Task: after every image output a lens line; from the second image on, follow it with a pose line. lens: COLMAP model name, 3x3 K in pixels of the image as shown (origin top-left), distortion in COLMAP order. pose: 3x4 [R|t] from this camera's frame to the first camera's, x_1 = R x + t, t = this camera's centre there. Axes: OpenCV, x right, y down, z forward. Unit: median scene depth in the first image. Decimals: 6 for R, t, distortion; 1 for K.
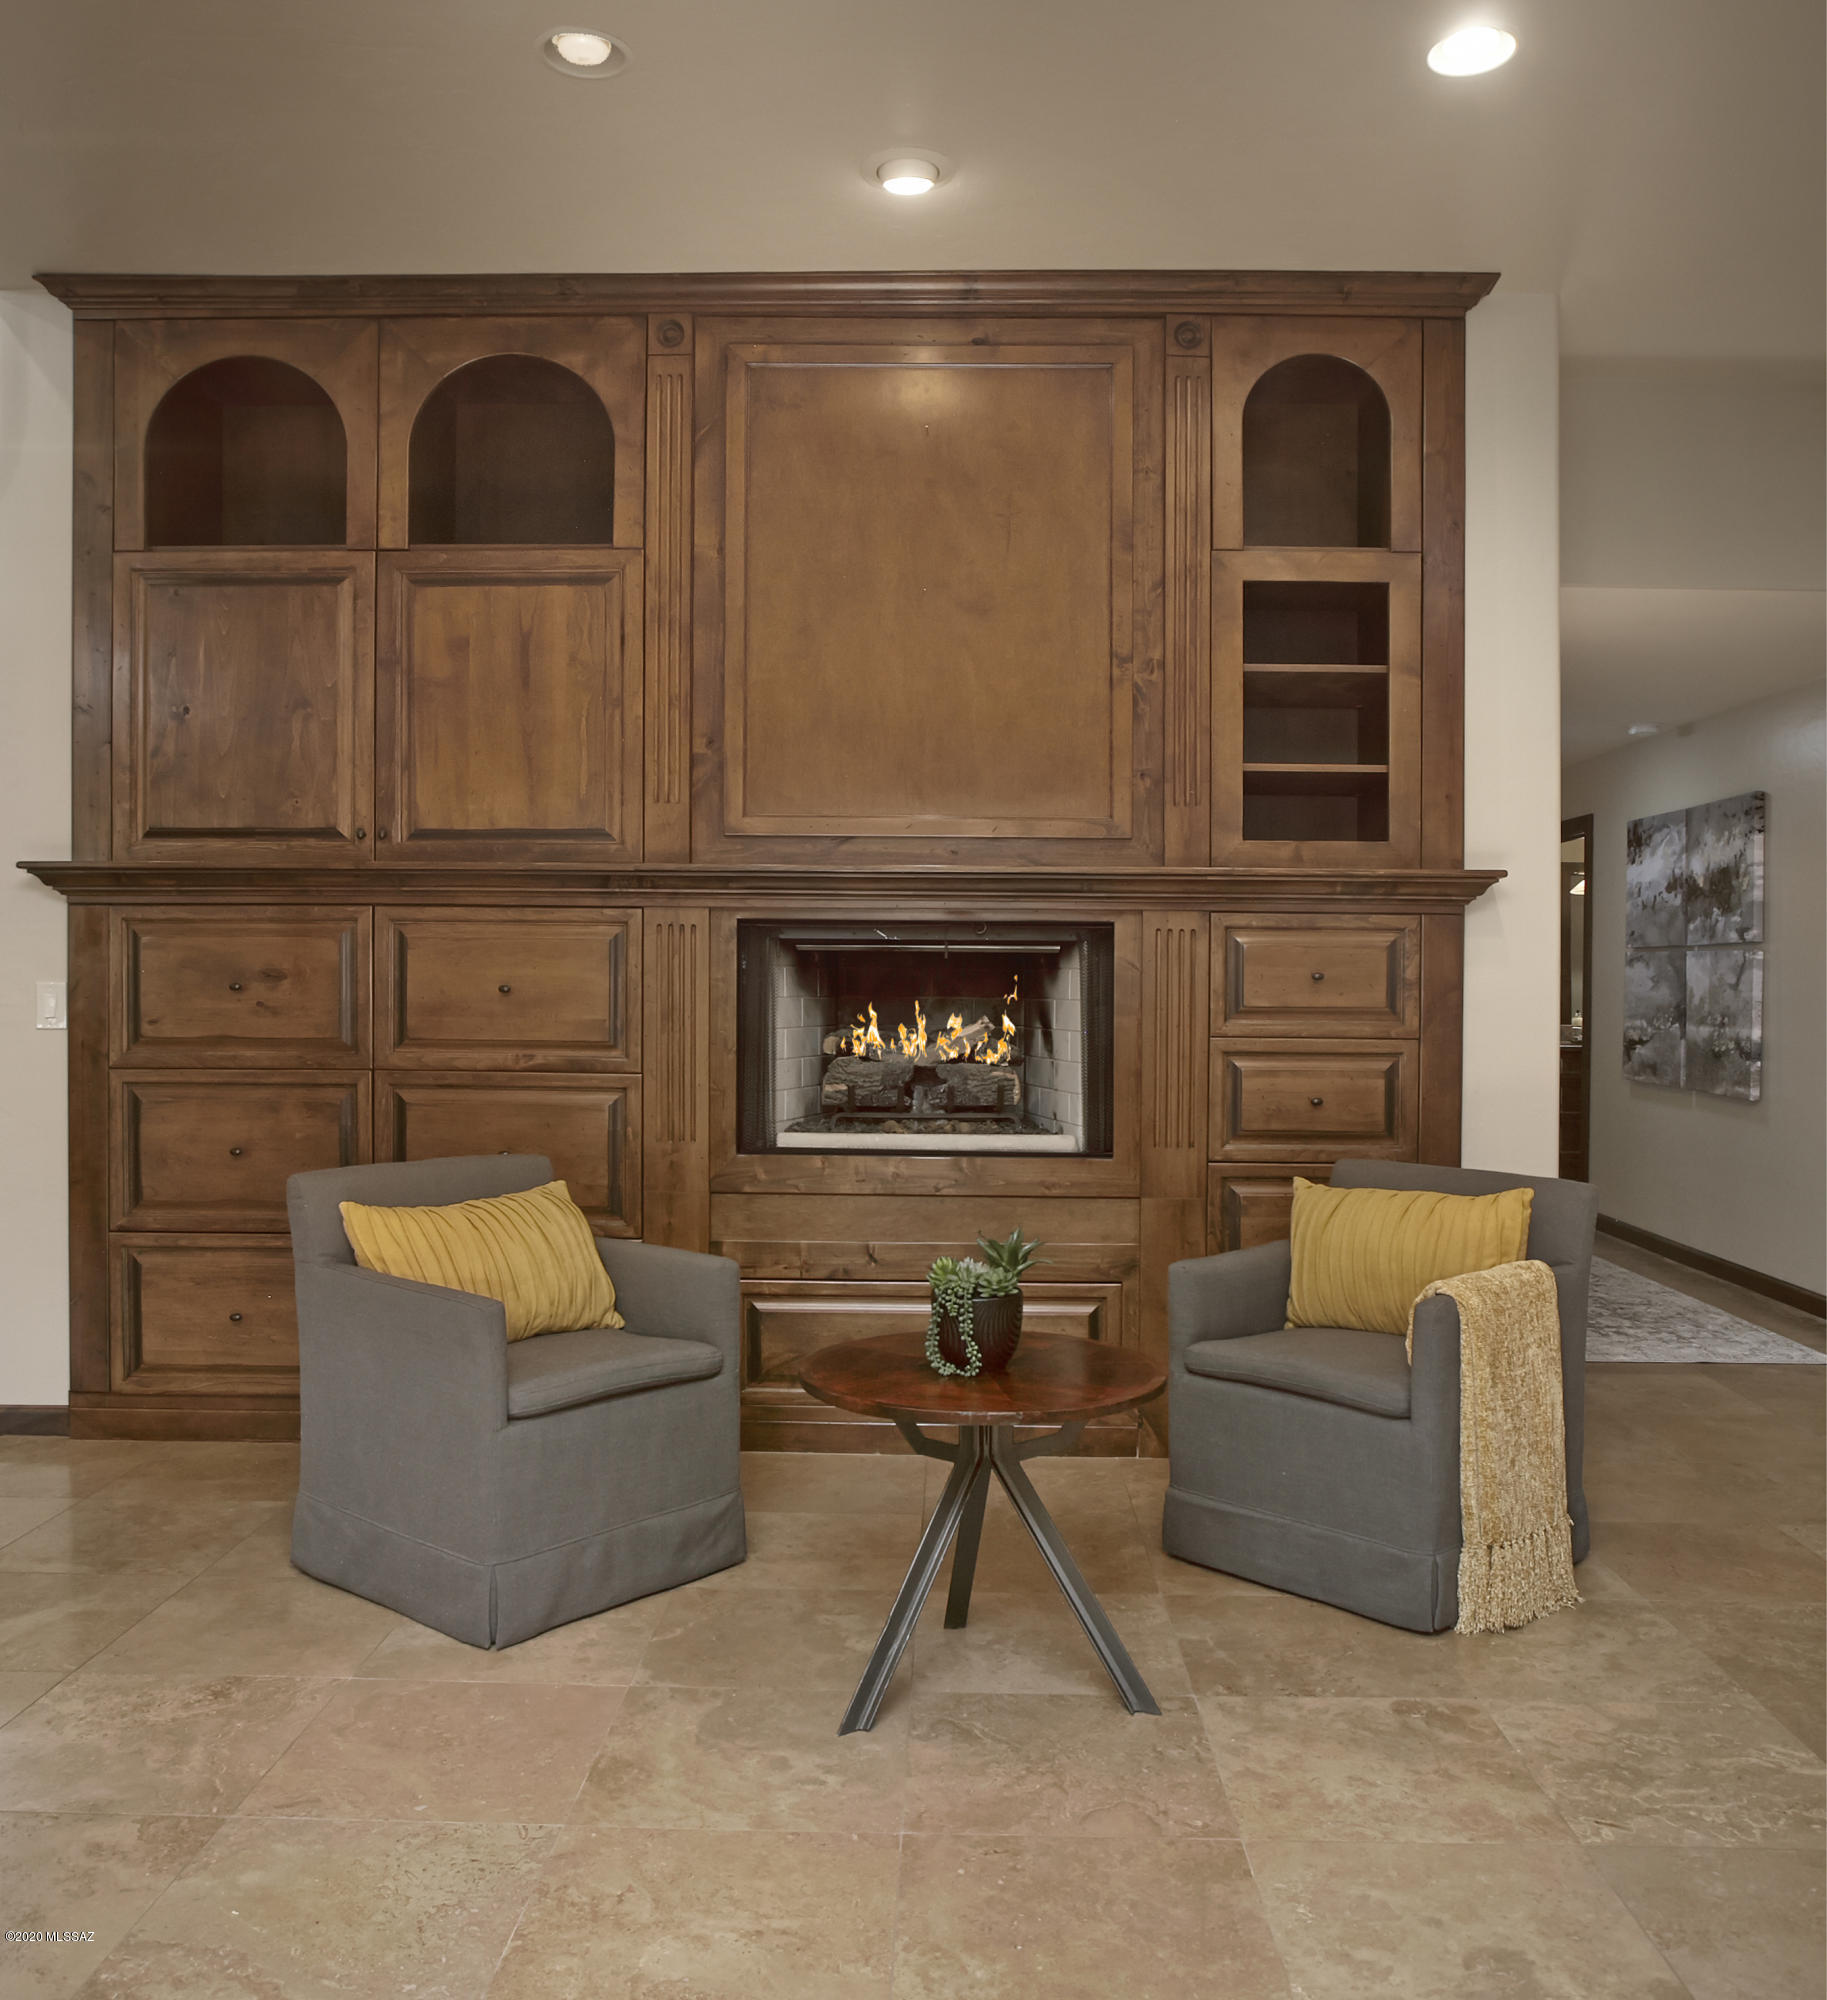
lens RADIAL K [[1663.3, 0, 916.3], [0, 1663.3, 981.8], [0, 0, 1]] dist [0.005451, -0.001579]
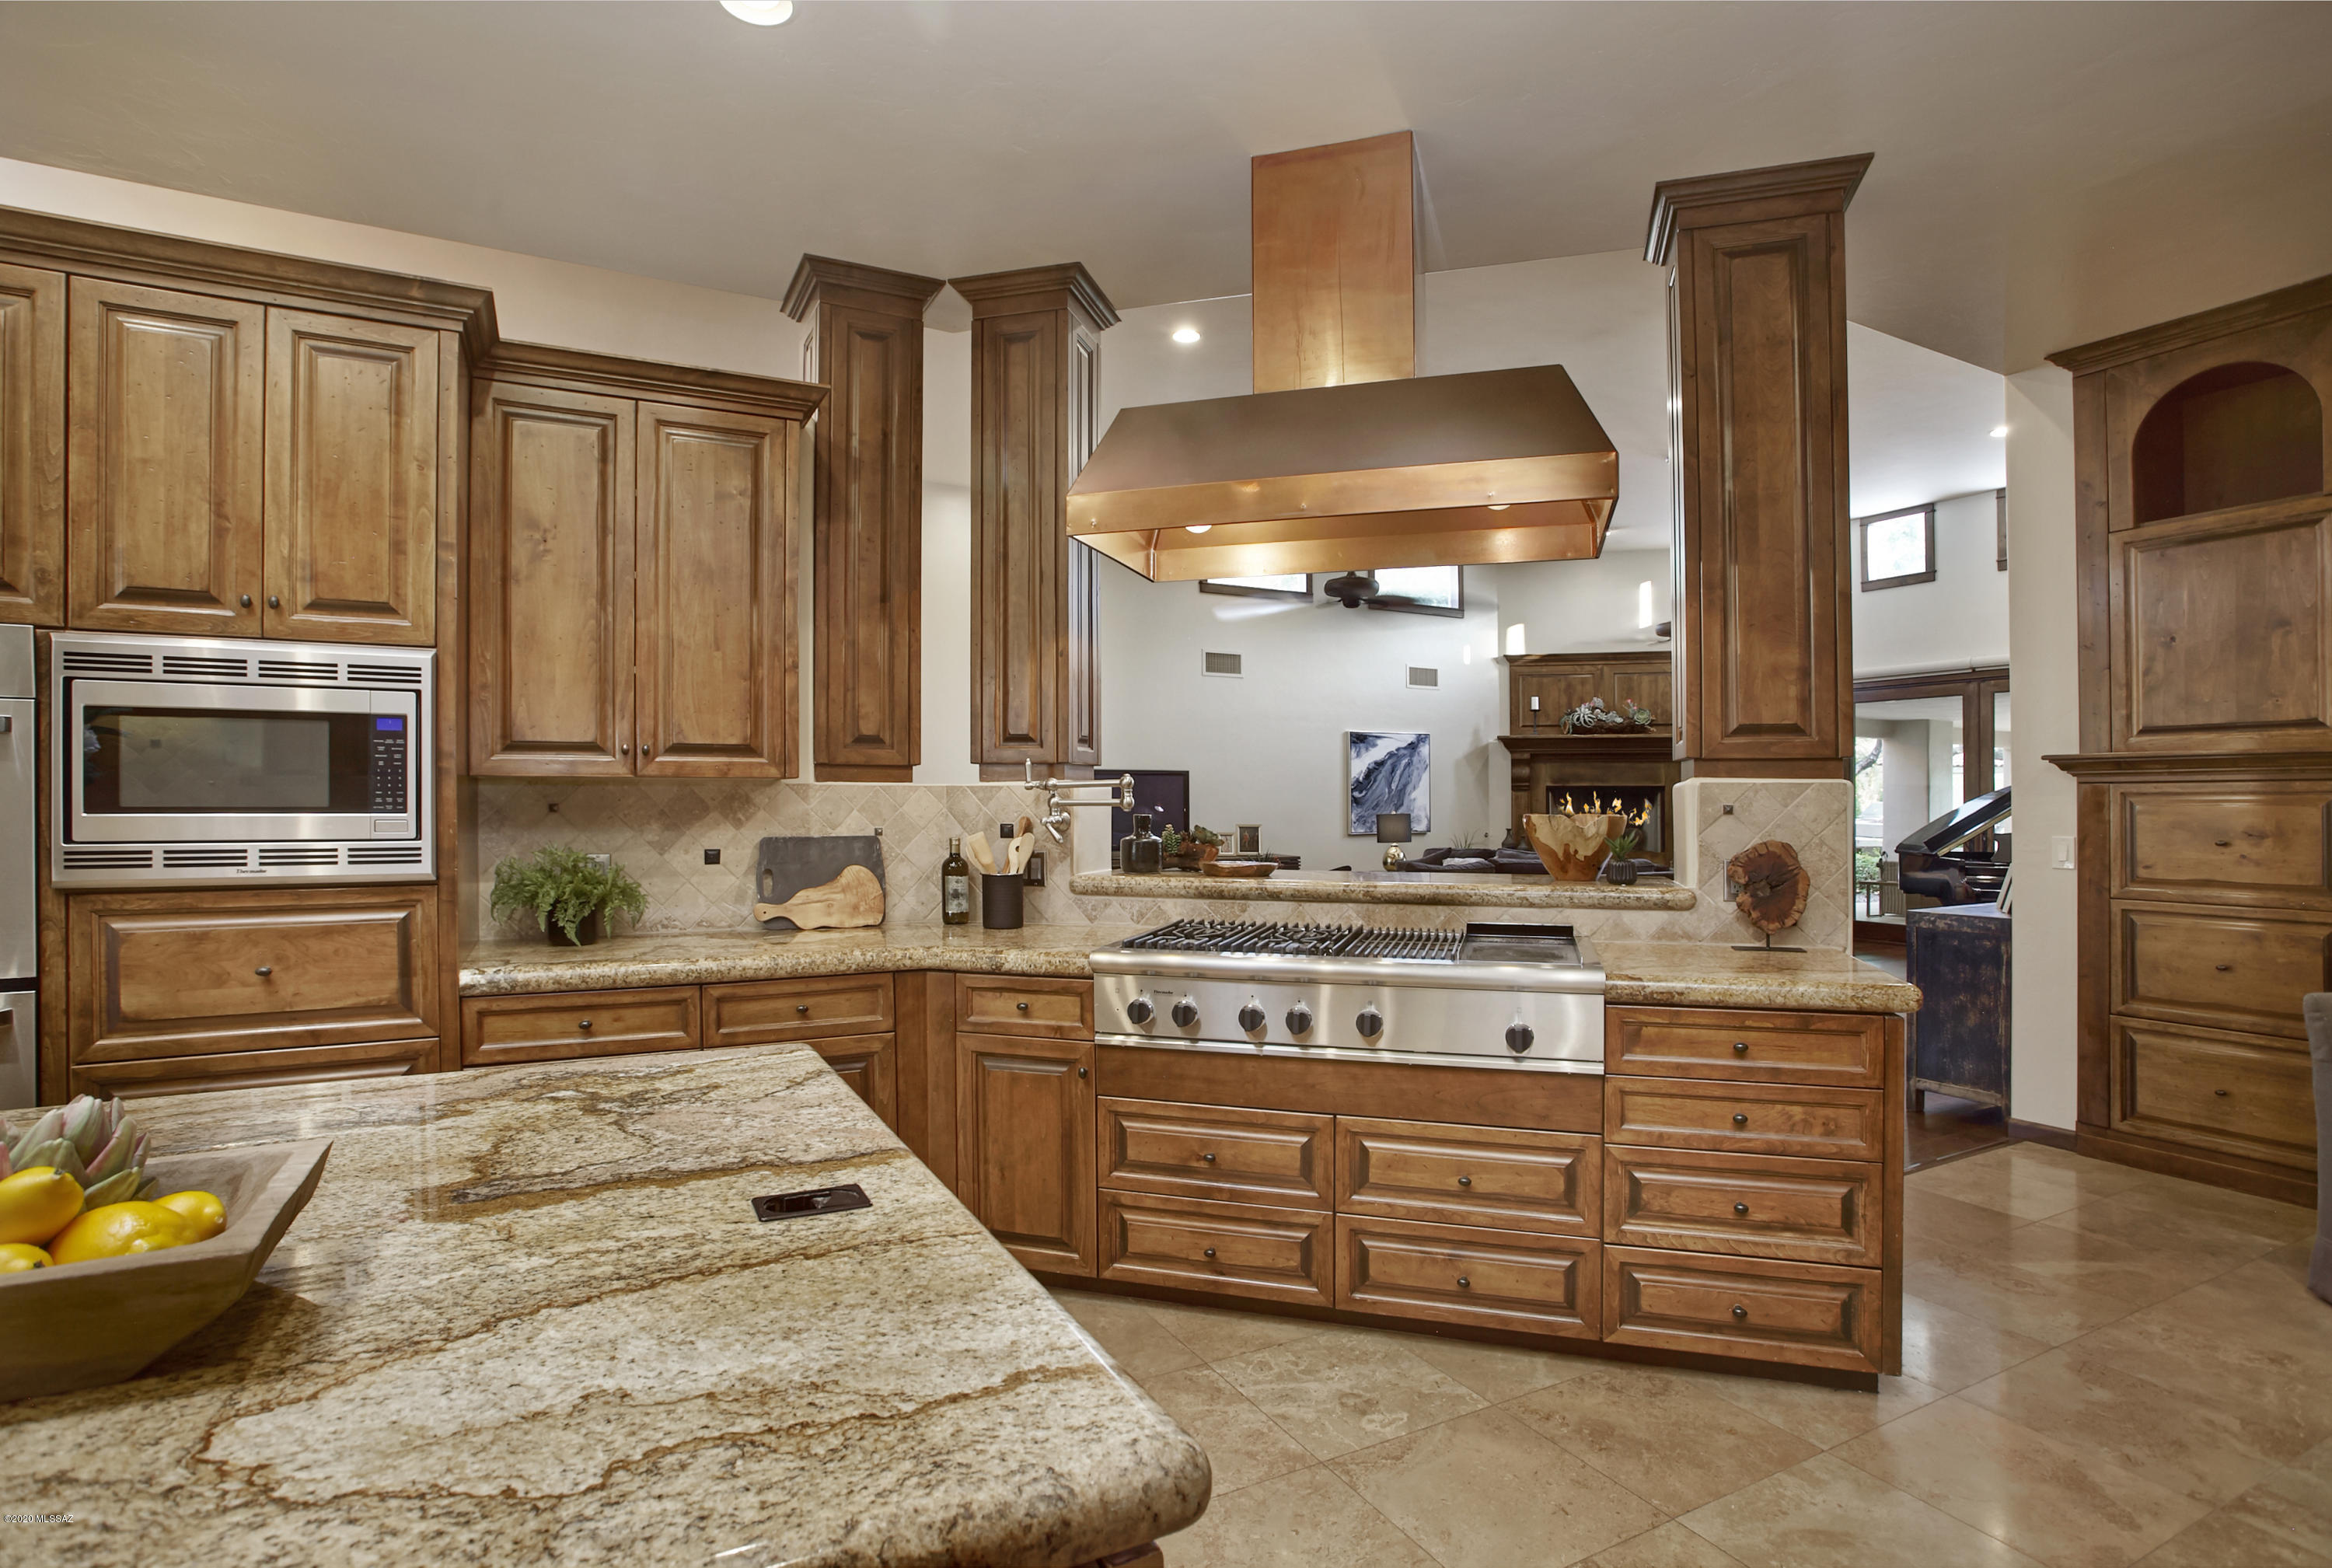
lens RADIAL K [[1239.8, 0, 1143.7], [0, 1239.8, 790.0], [0, 0, 1]] dist [-0.021549, 0.005428]
pose [[0.512914, -0.010783, -0.858372, -0.011723], [0.003844, 0.999940, -0.010264, -0.032197], [0.858431, 0.001965, 0.512925, -0.233624]]
